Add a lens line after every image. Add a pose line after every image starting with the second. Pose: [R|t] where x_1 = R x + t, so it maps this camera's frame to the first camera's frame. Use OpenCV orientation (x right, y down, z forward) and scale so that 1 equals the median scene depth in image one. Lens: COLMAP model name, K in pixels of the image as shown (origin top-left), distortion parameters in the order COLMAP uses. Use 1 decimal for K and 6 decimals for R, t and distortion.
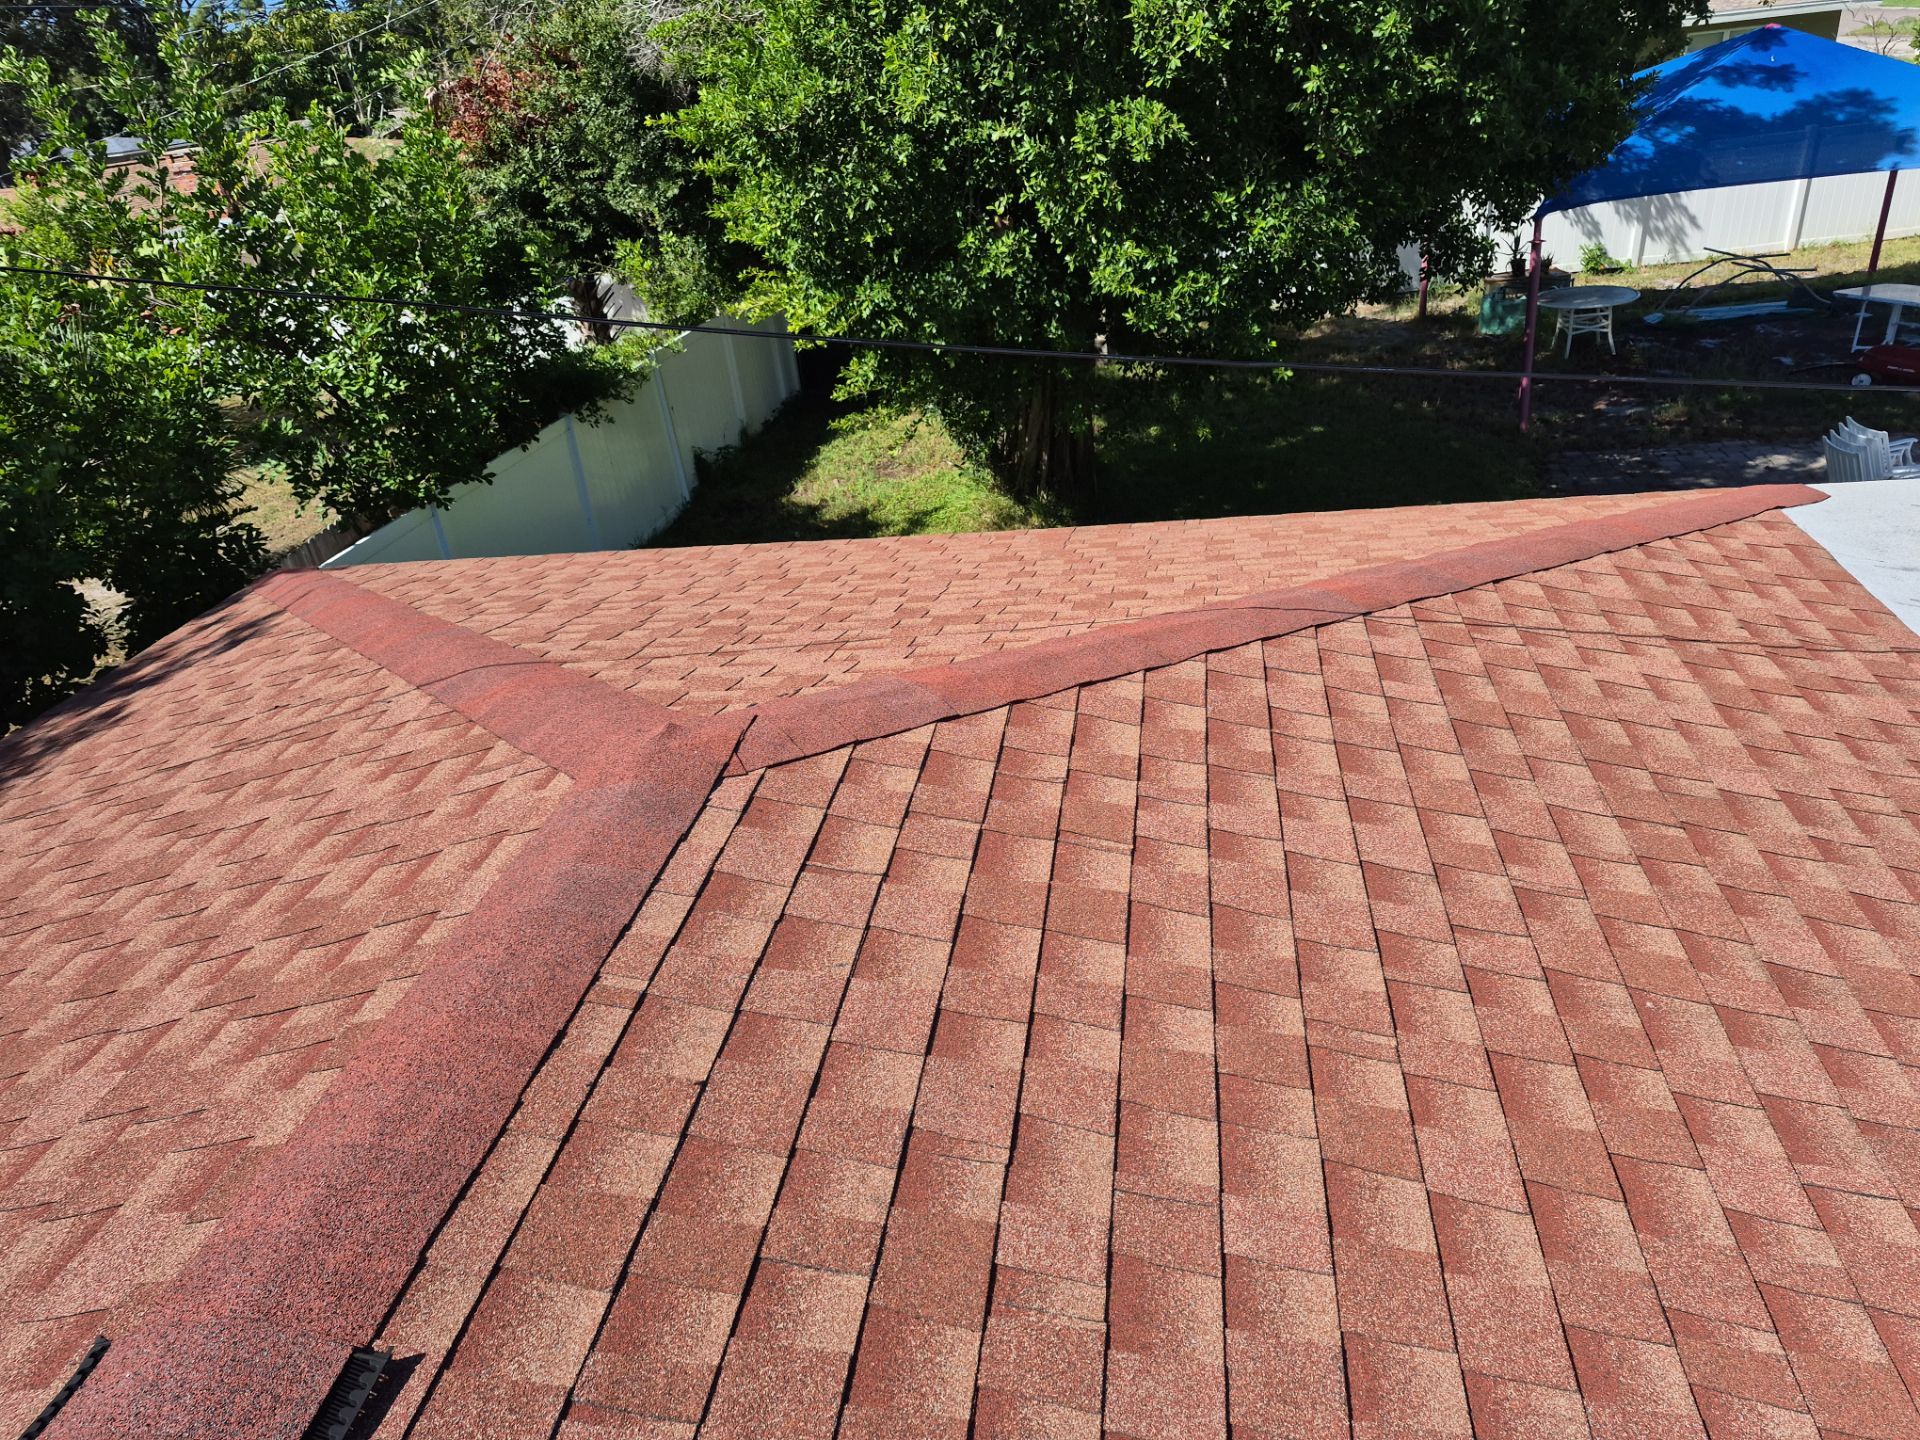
lens RADIAL K [[1369.0, 0, 946.9], [0, 1369.0, 713.5], [0, 0, 1]] dist [0.088029, -0.106612]
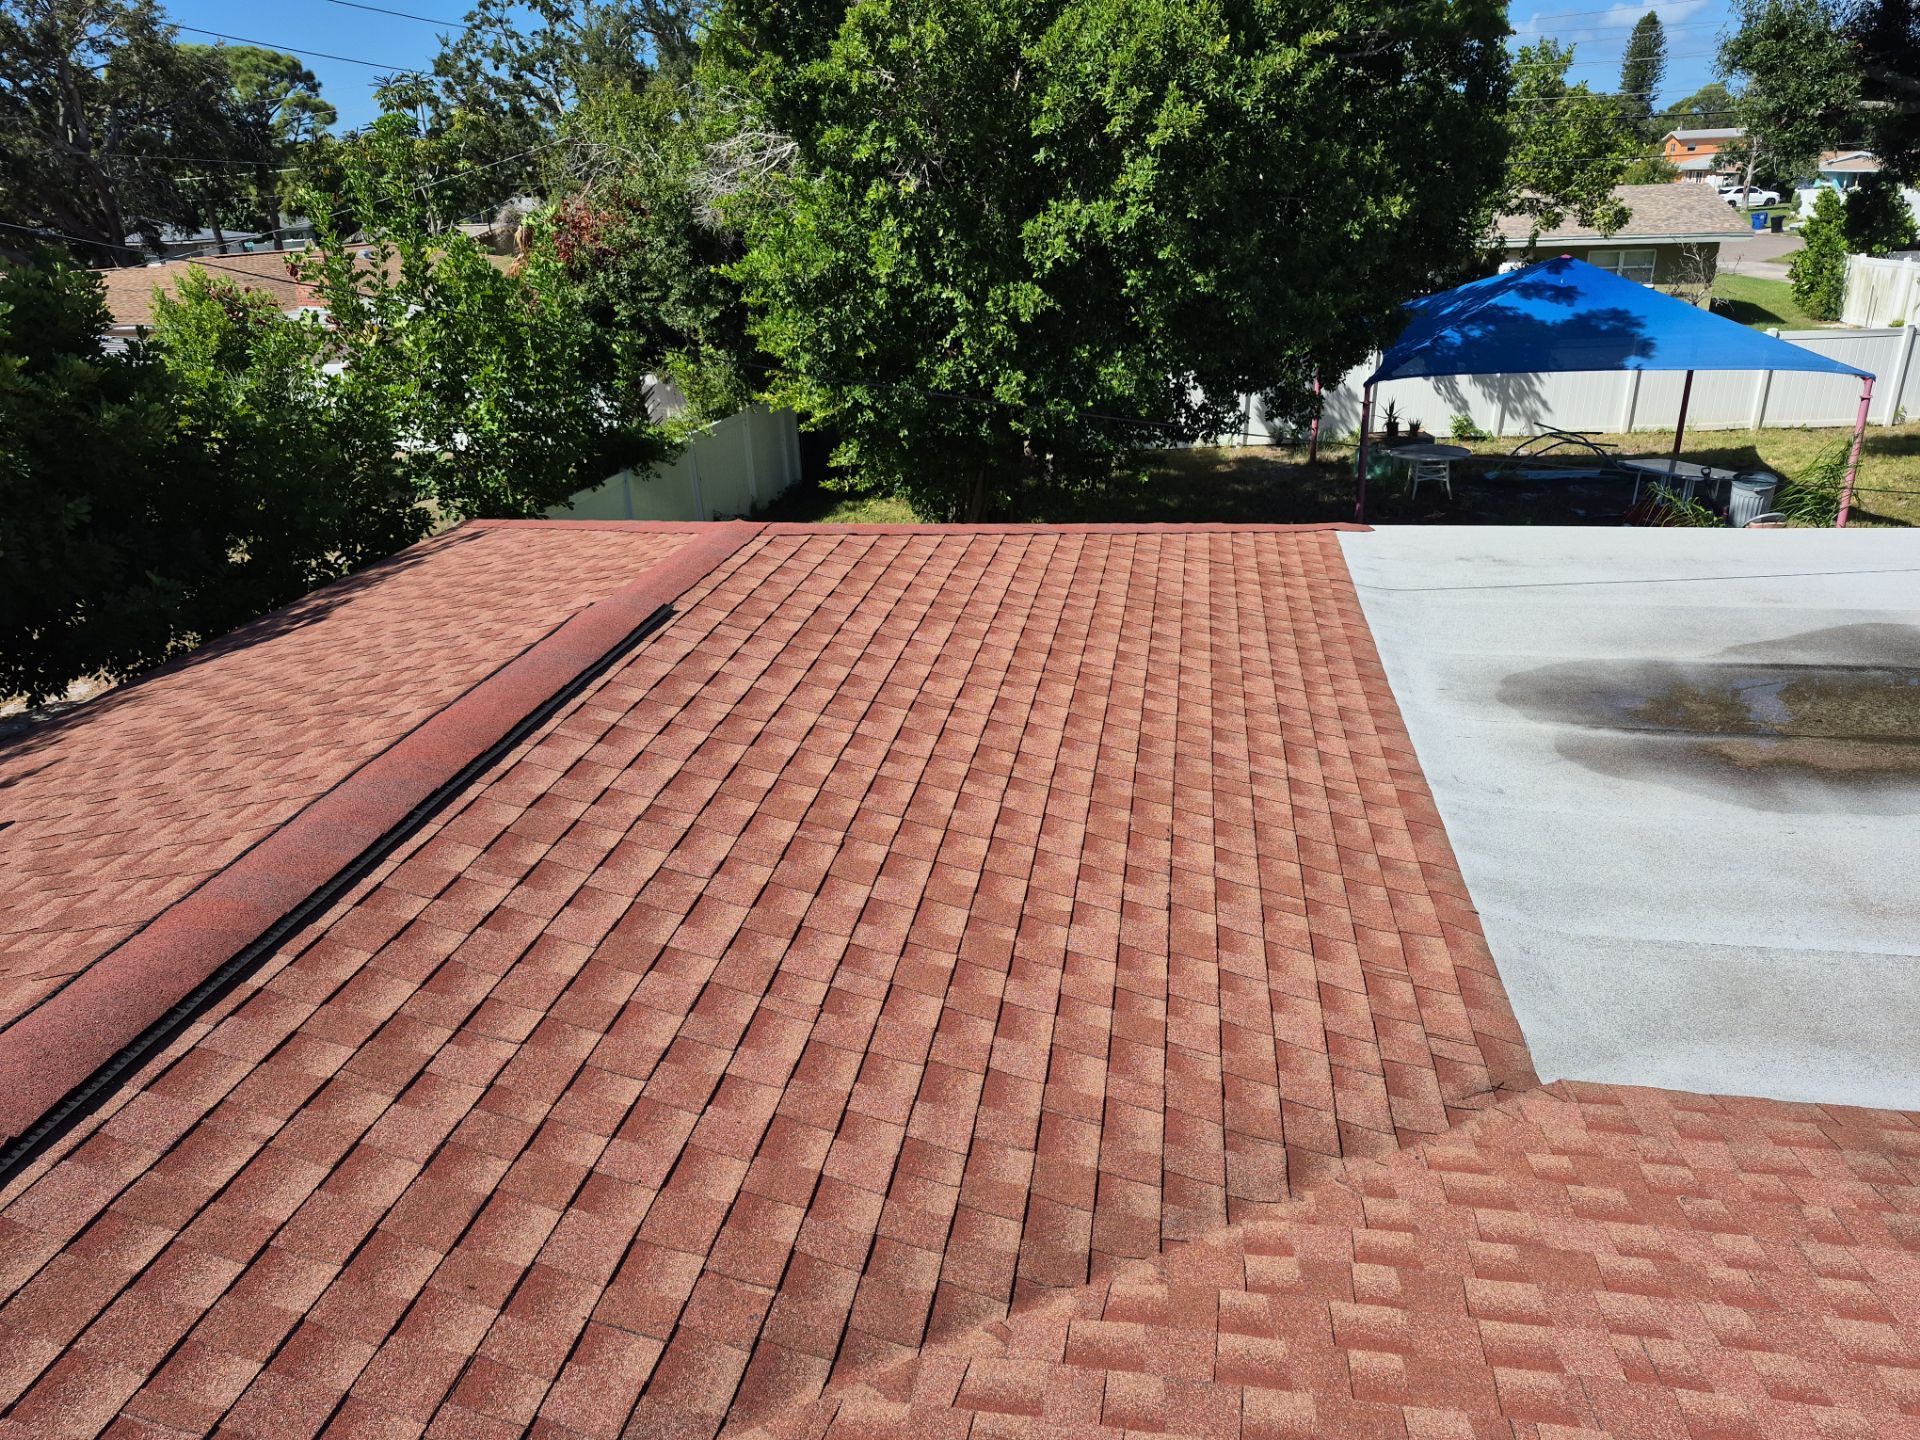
lens RADIAL K [[1288.8, 0, 956.5], [0, 1288.8, 700.8], [0, 0, 1]] dist [0.070456, -0.081075]
pose [[0.997185, 0.070822, 0.024635, 0.021603], [-0.068458, 0.993916, -0.086282, 0.069944], [-0.030596, 0.084353, 0.995966, -0.180788]]
